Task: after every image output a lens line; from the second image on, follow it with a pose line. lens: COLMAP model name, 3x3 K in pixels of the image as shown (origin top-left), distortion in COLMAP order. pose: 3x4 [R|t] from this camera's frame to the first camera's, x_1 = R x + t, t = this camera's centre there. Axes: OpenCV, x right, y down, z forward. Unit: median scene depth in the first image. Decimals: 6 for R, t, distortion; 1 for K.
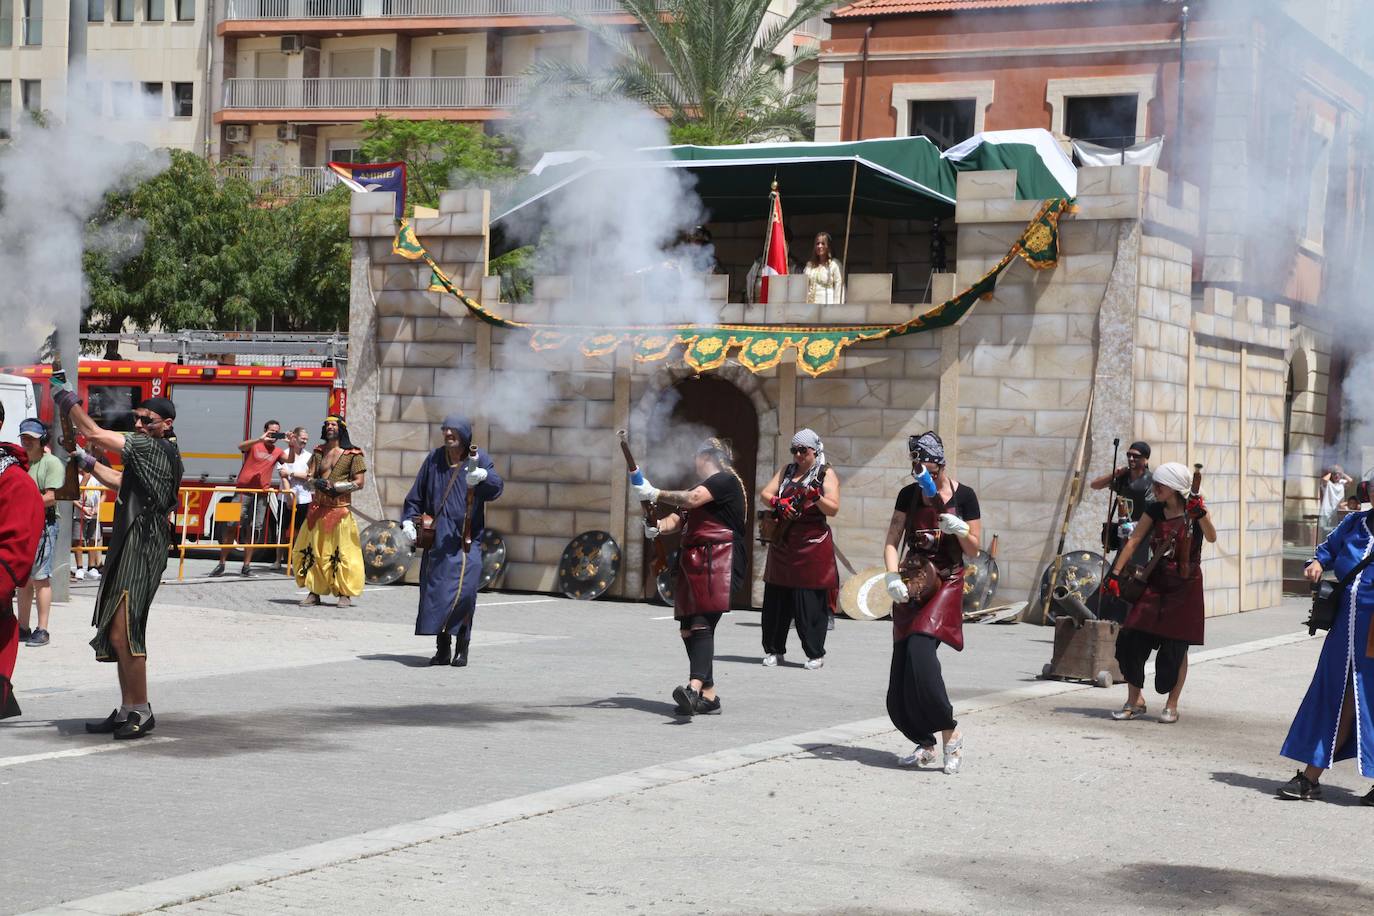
lens RADIAL K [[2391.0, 0, 654.9], [0, 2391.0, 462.0], [0, 0, 1]] dist [0.239430, -0.002735]
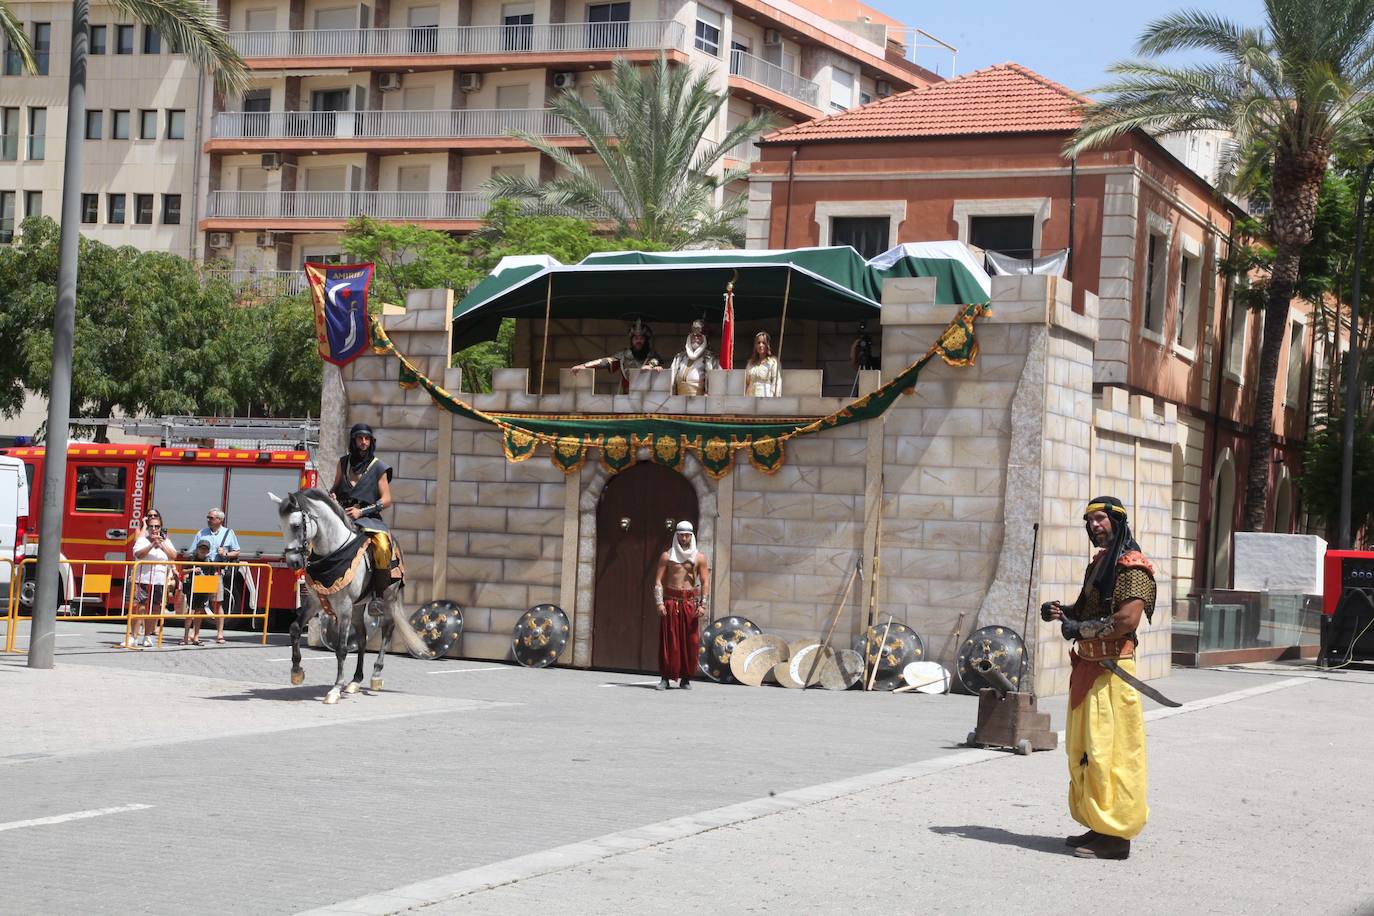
lens RADIAL K [[2491.6, 0, 727.1], [0, 2491.6, 459.1], [0, 0, 1]] dist [0.189404, 0.125889]
pose [[0.999531, 0.009428, 0.029134, 0.024211], [-0.008397, 0.999341, -0.035304, 0.002748], [-0.029448, 0.035042, 0.998952, -0.139500]]
